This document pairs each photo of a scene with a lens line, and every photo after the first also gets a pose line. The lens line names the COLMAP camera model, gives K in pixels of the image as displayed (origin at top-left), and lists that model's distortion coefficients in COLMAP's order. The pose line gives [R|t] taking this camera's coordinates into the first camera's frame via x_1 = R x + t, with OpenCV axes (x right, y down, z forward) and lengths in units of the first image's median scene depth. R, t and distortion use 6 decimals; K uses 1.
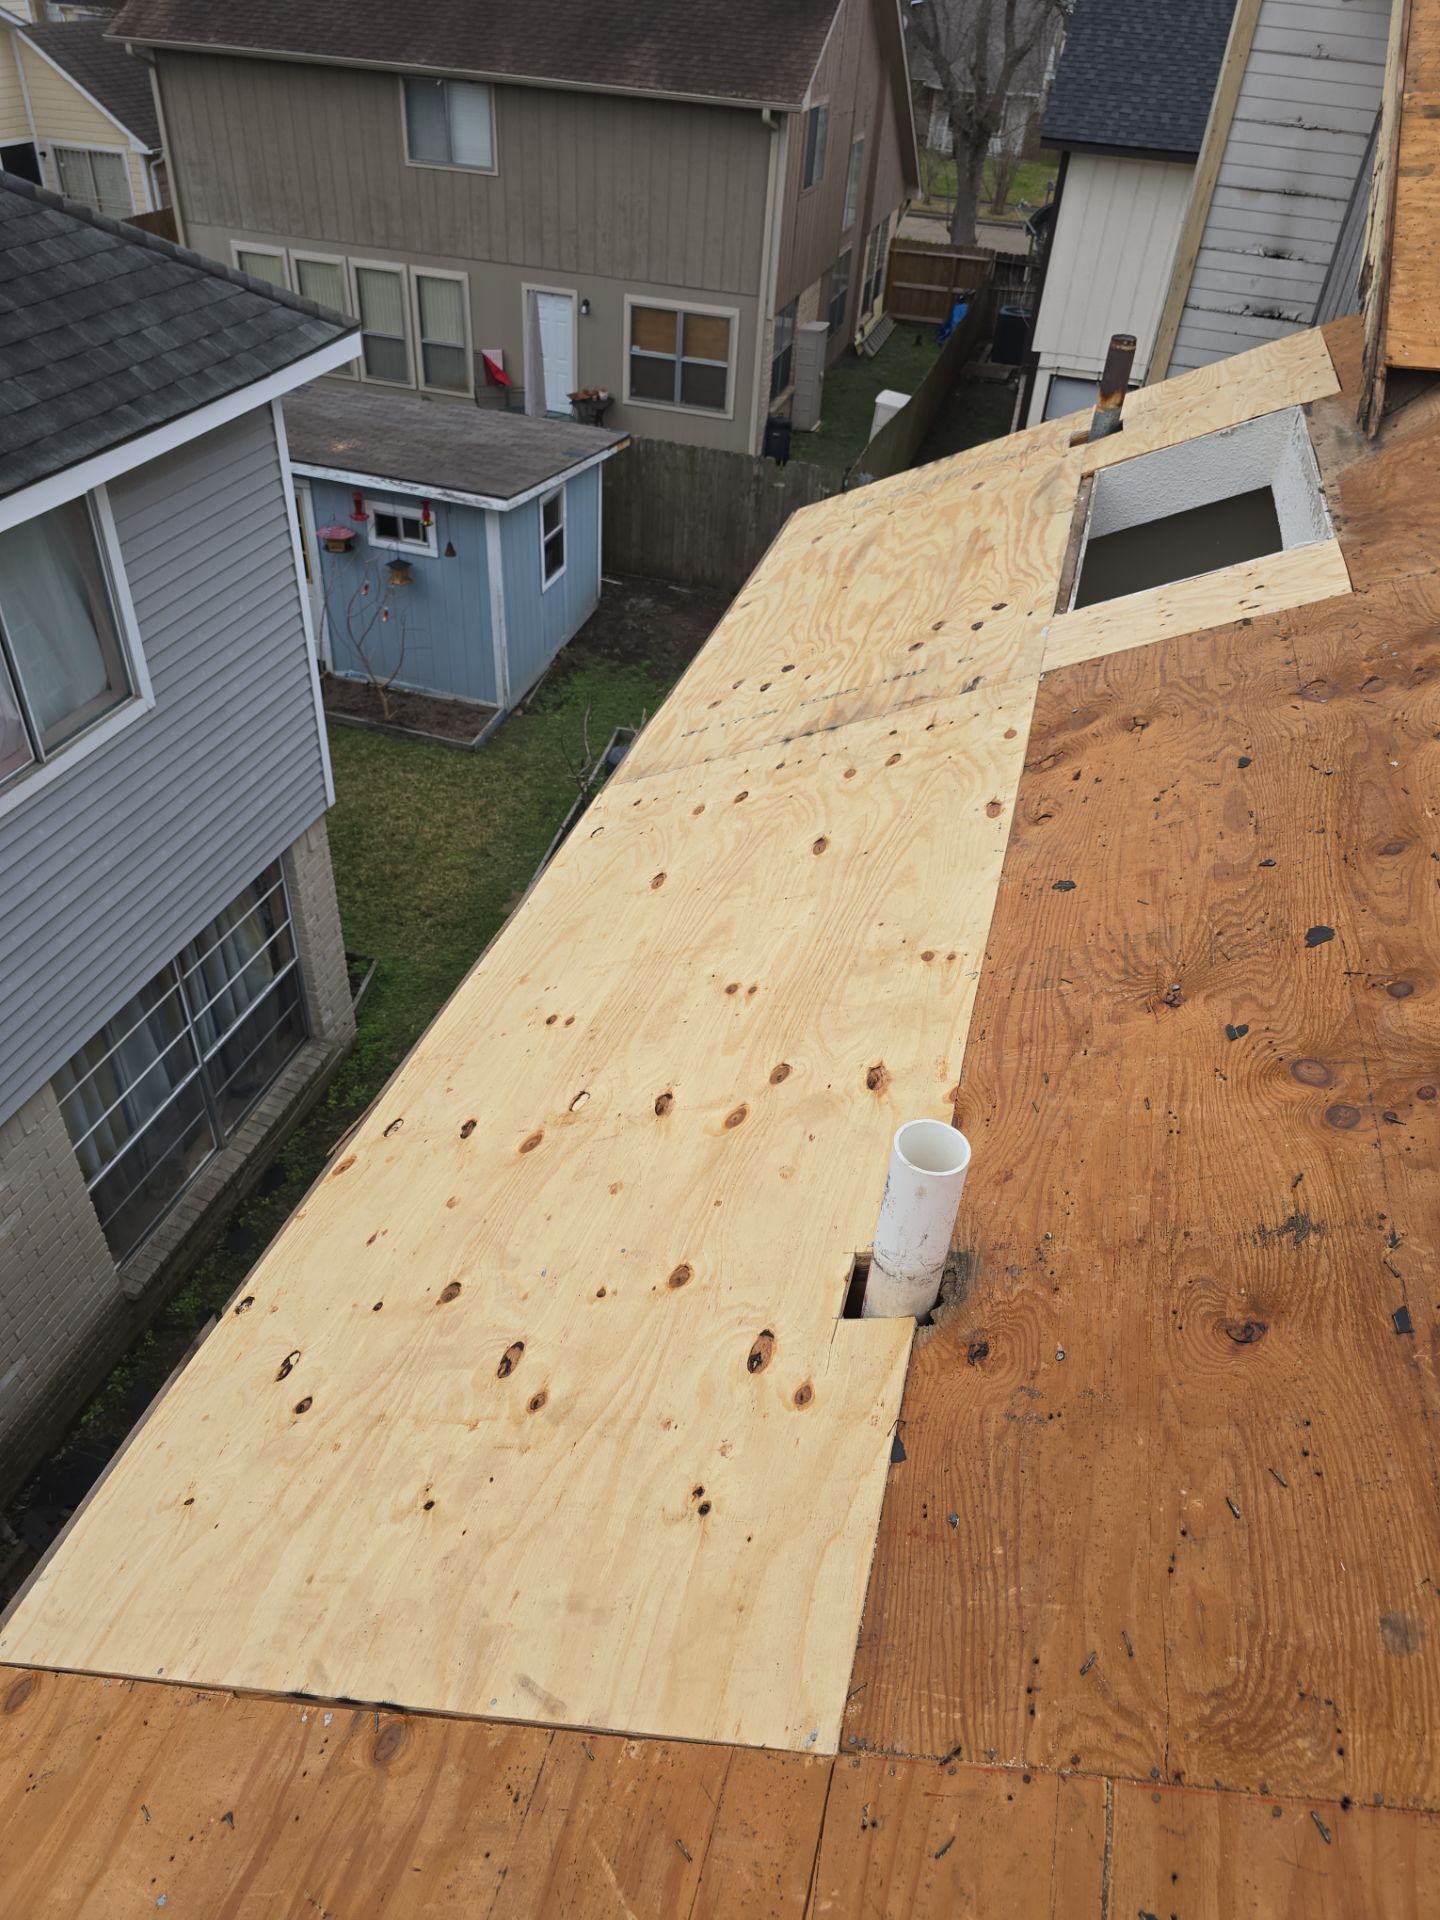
lens RADIAL K [[1325.3, 0, 674.8], [0, 1325.3, 956.3], [0, 0, 1]] dist [0.073627, -0.082014]
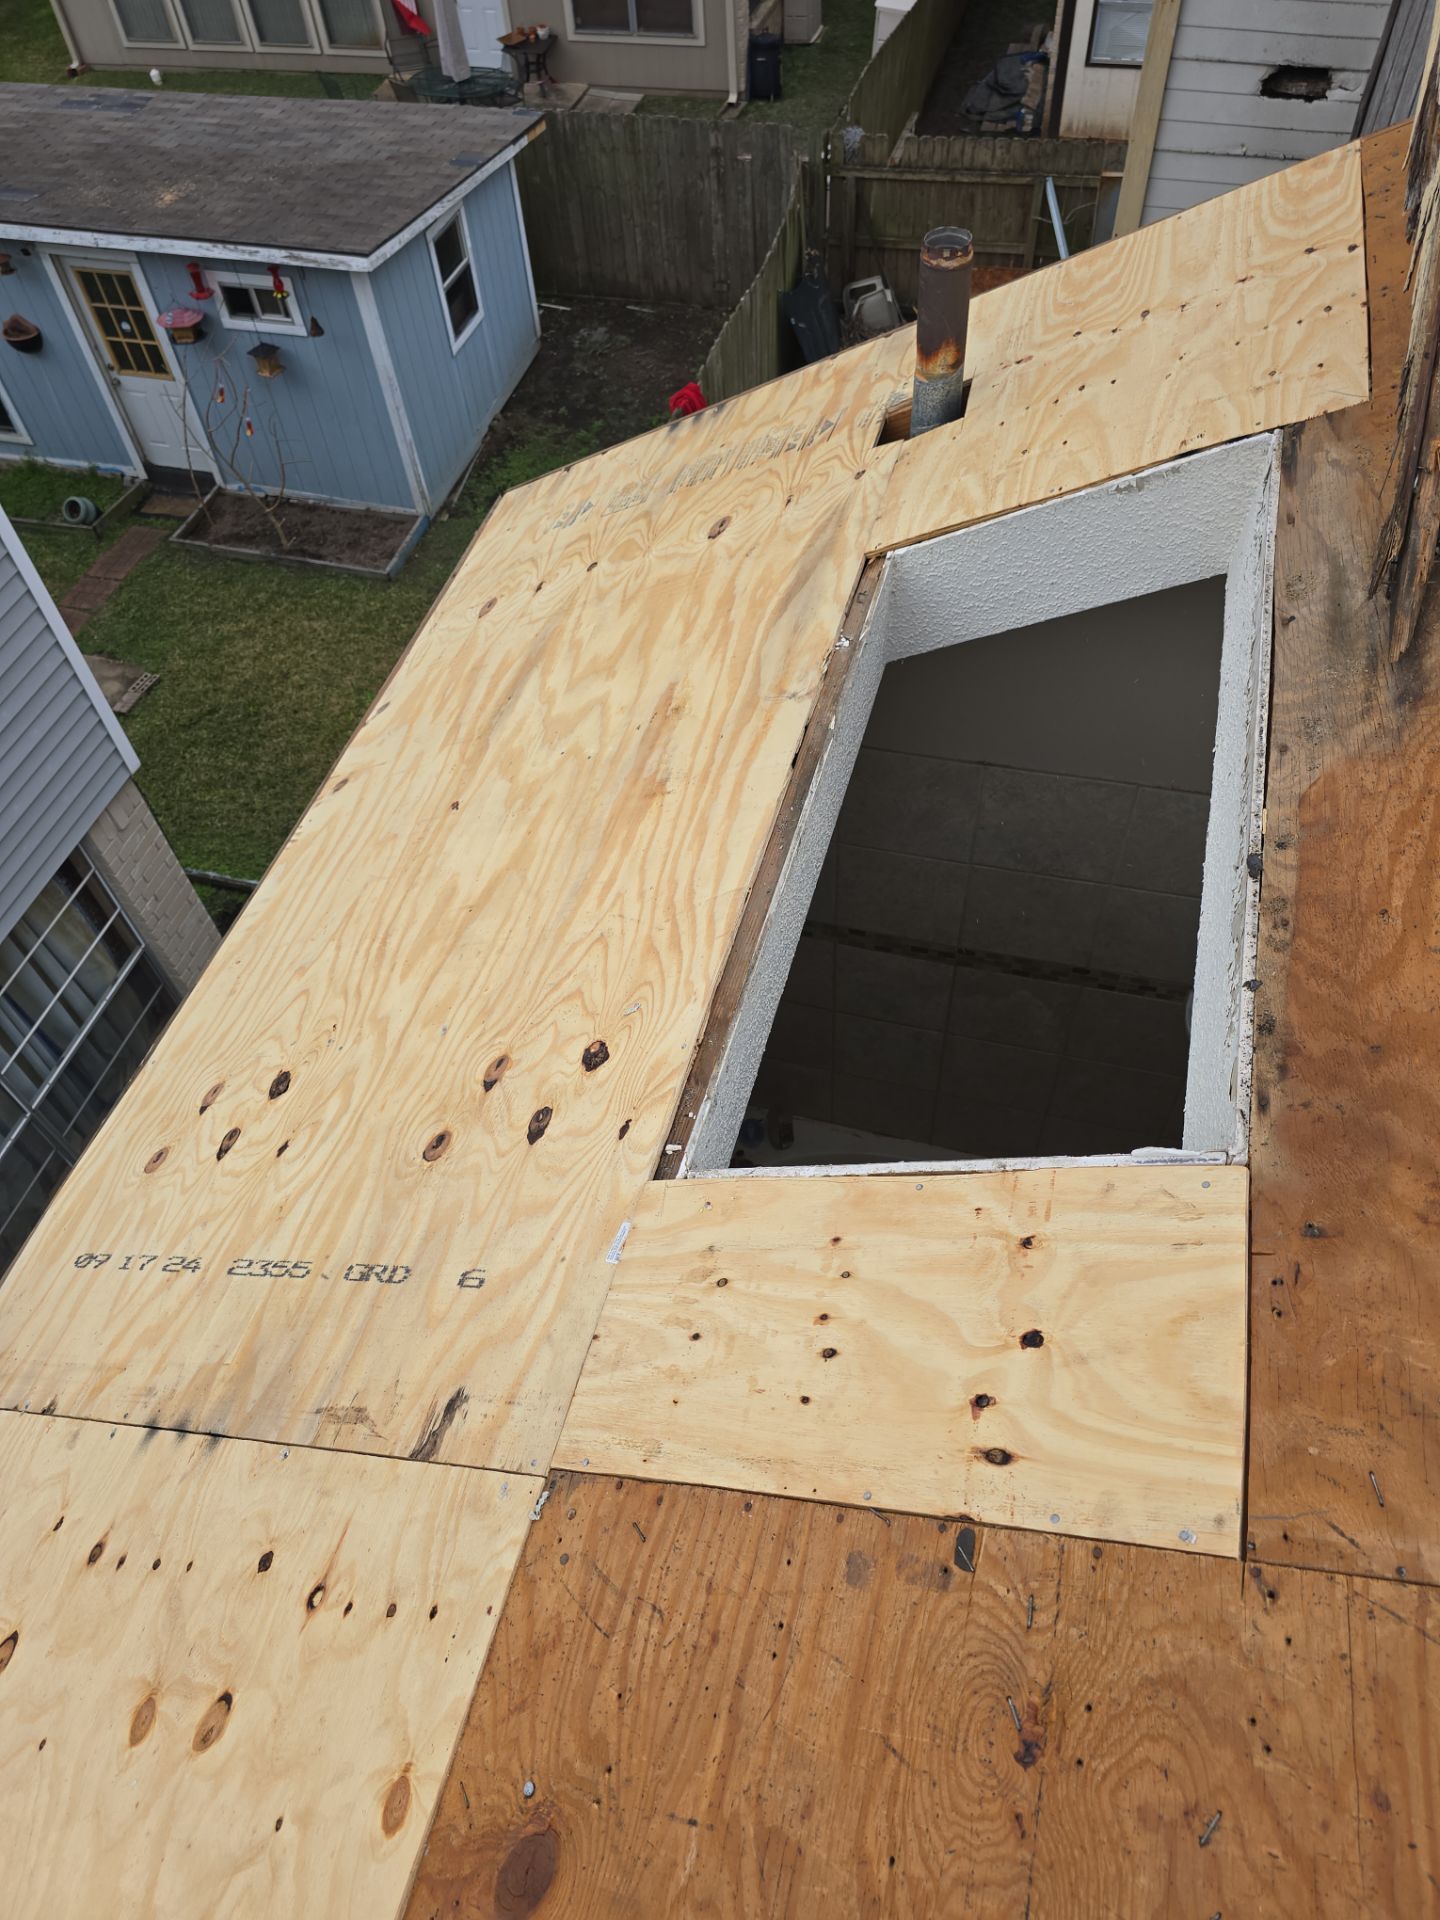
lens RADIAL K [[1316.6, 0, 687.1], [0, 1316.6, 965.9], [0, 0, 1]] dist [0.040312, -0.043284]
pose [[0.993164, -0.078903, -0.086021, 0.086894], [0.098186, 0.963234, 0.250081, -0.111349], [0.063126, -0.256817, 0.964396, 0.150324]]
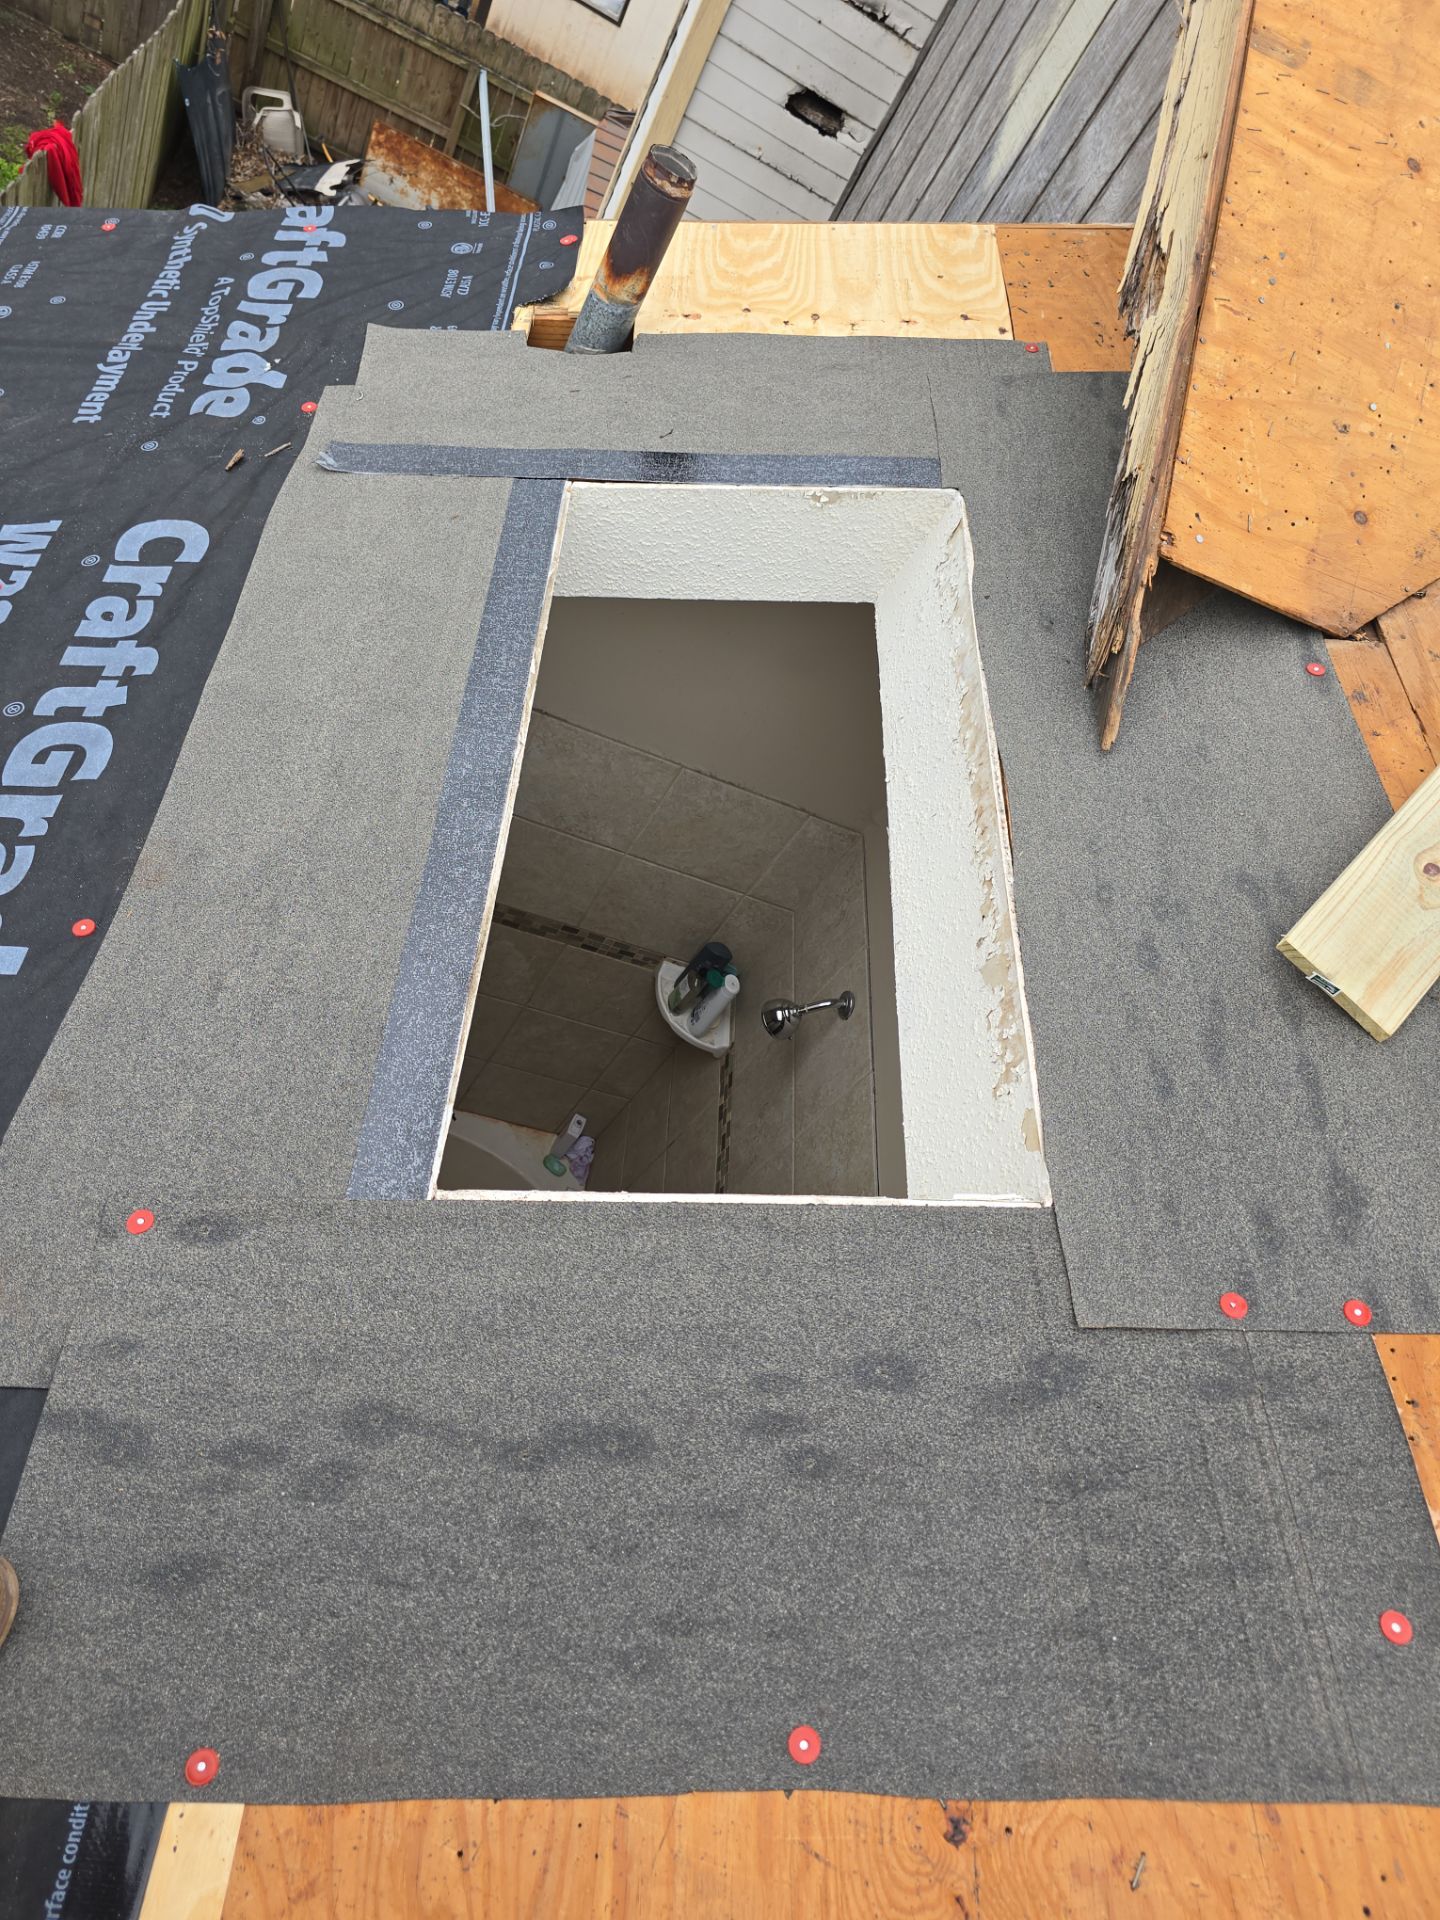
lens RADIAL K [[1318.7, 0, 720.0], [0, 1318.7, 960.0], [0, 0, 1]] dist [0.078890, -0.083653]
pose [[0.888239, 0.029555, 0.458430, 0.049157], [-0.181087, 0.939649, 0.290288, -0.113317], [-0.422183, -0.340860, 0.839985, 0.170818]]
